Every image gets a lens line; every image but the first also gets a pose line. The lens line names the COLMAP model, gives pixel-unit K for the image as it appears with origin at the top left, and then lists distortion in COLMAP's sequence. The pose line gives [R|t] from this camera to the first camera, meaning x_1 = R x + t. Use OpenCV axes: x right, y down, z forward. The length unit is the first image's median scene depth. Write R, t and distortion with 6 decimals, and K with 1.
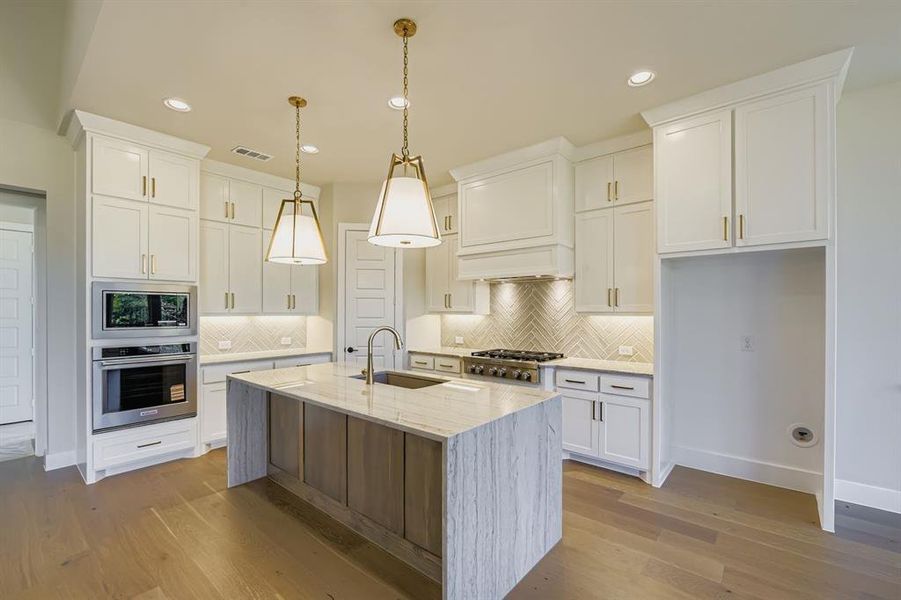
lens RADIAL K [[379.4, 0, 453.3], [0, 379.4, 313.4], [0, 0, 1]] dist [-0.011951, -0.000973]
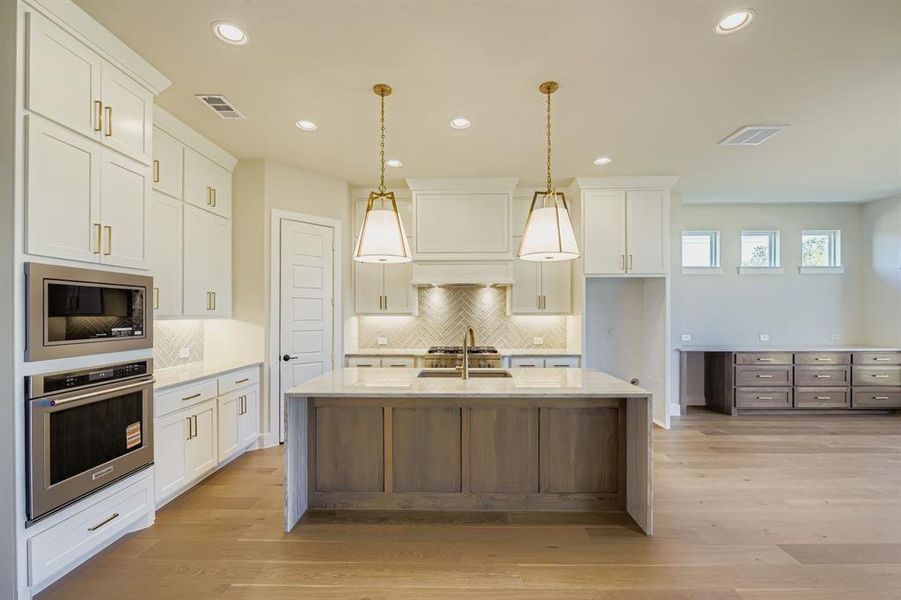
lens RADIAL K [[379.4, 0, 446.4], [0, 379.4, 314.0], [0, 0, 1]] dist [-0.011951, -0.000973]
pose [[0.783680, -0.004745, 0.621147, -0.703597], [0.006185, 0.999981, -0.000165, -0.001399], [-0.621134, 0.003971, 0.783694, 0.132365]]
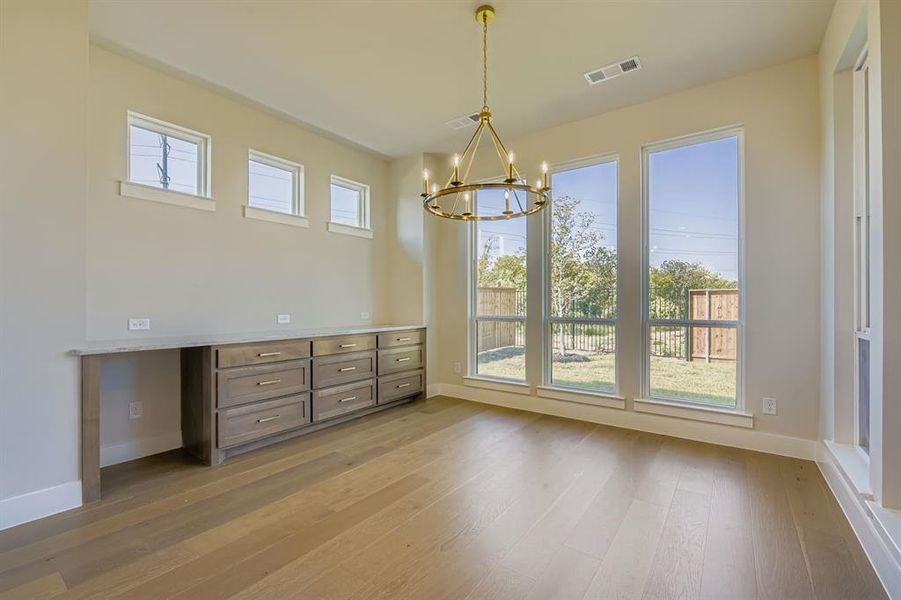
lens RADIAL K [[379.4, 0, 442.9], [0, 379.4, 304.9], [0, 0, 1]] dist [-0.011951, -0.000973]
pose [[-0.050218, -0.002052, 0.998736, 0.245341], [0.009830, 0.999948, 0.002549, 0.068073], [-0.998690, 0.009945, -0.050195, 0.149381]]
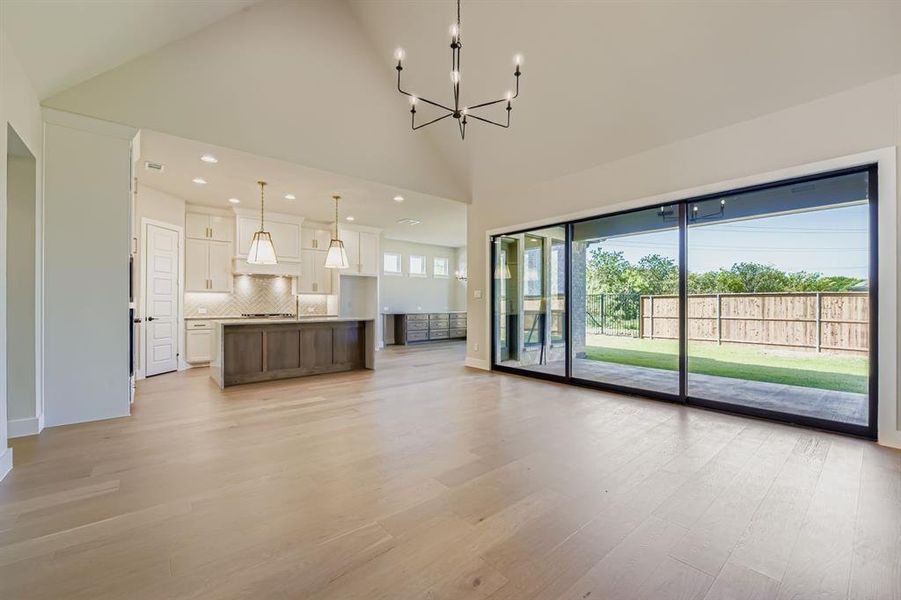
lens RADIAL K [[379.4, 0, 454.3], [0, 379.4, 305.9], [0, 0, 1]] dist [-0.011951, -0.000973]
pose [[0.162085, -0.005238, 0.986763, -1.829098], [0.005952, 0.999973, 0.004331, 0.071973], [-0.986759, 0.005171, 0.162112, -0.279326]]
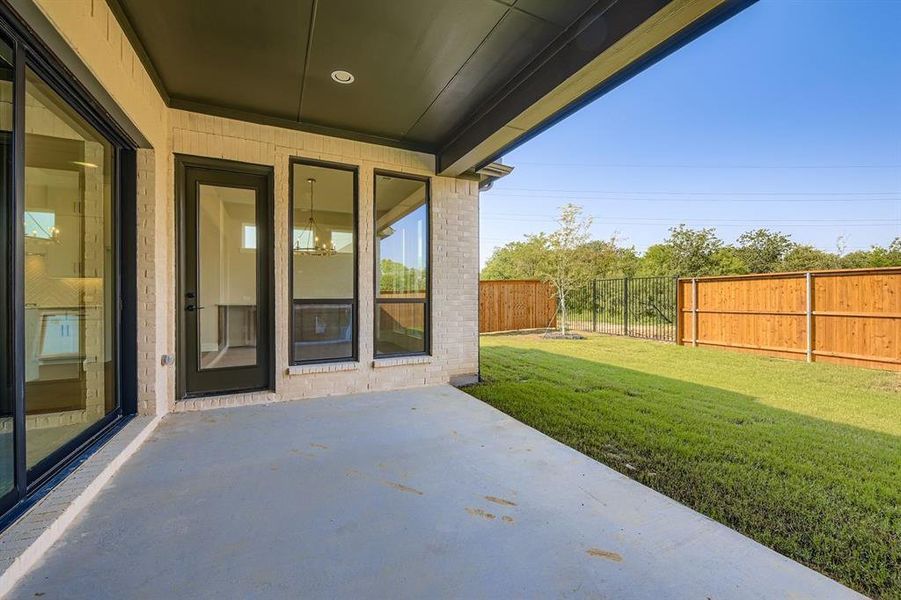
lens RADIAL K [[379.4, 0, 449.4], [0, 379.4, 295.5], [0, 0, 1]] dist [-0.011951, -0.000973]
pose [[0.401473, 0.000497, 0.915871, -0.477686], [0.008432, 0.999955, -0.004239, 0.111432], [-0.915832, 0.009425, 0.401451, -1.245225]]
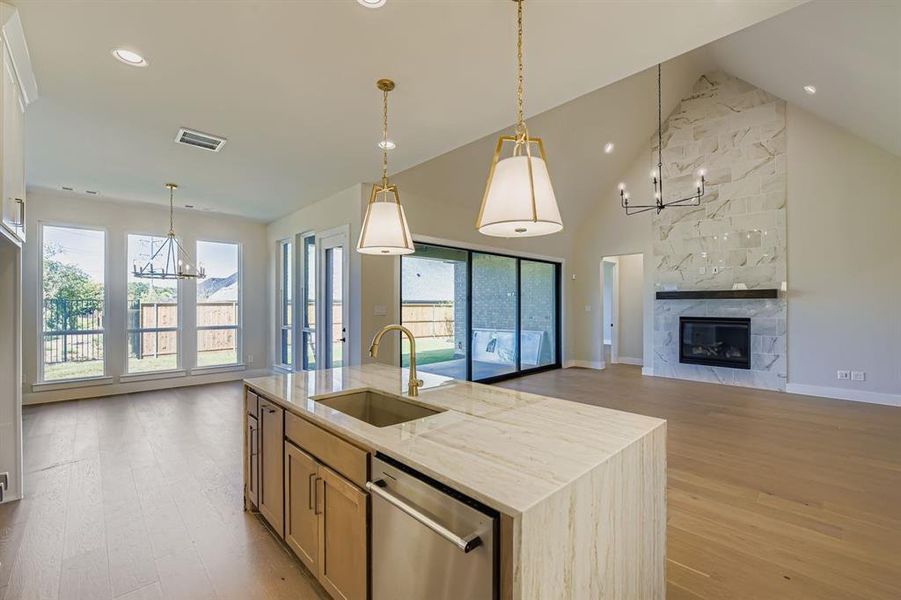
lens RADIAL K [[379.4, 0, 454.0], [0, 379.4, 302.5], [0, 0, 1]] dist [-0.011951, -0.000973]
pose [[-0.995363, 0.002388, 0.096158, -0.274945], [0.002502, 0.999996, 0.001067, -0.010275], [-0.096156, 0.001303, -0.995365, 1.323985]]
